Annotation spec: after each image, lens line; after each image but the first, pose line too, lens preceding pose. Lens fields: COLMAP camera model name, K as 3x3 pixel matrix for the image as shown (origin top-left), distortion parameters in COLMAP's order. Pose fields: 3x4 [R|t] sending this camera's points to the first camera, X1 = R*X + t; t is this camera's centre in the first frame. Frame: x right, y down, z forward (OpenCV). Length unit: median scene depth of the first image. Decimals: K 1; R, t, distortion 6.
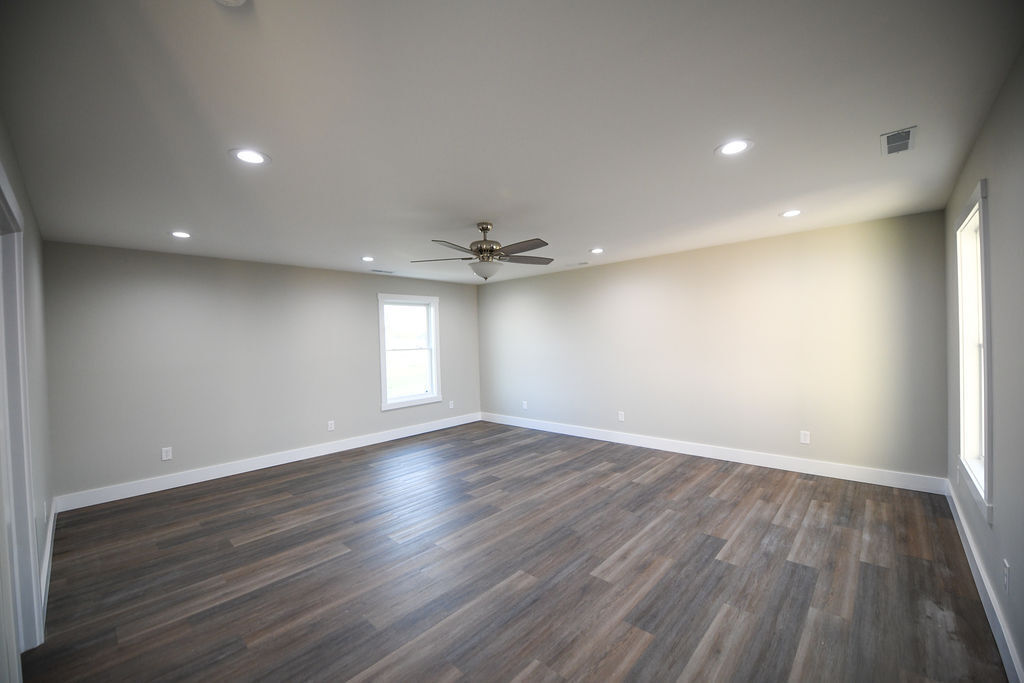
lens RADIAL K [[409.7, 0, 512.2], [0, 409.7, 340.2], [0, 0, 1]] dist [-0.016266, -0.002054]
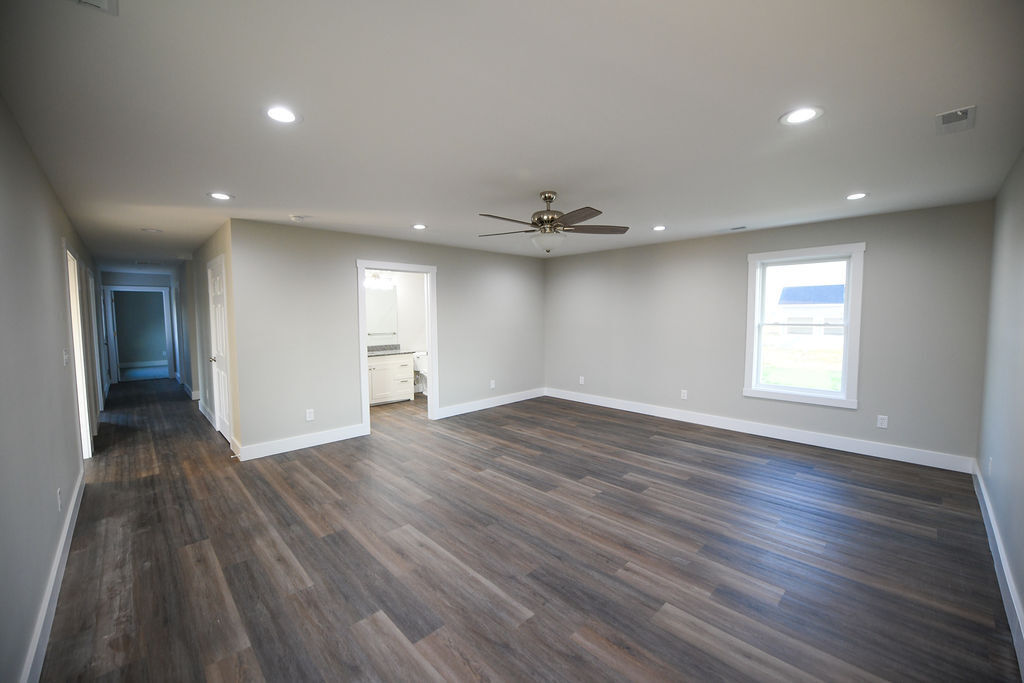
lens RADIAL K [[409.7, 0, 508.8], [0, 409.7, 342.7], [0, 0, 1]] dist [-0.016266, -0.002054]
pose [[-0.066554, 0.098245, -0.992934, 0.873341], [0.003189, 0.995157, 0.098251, -0.031506], [0.997778, 0.003372, -0.066545, 0.939988]]
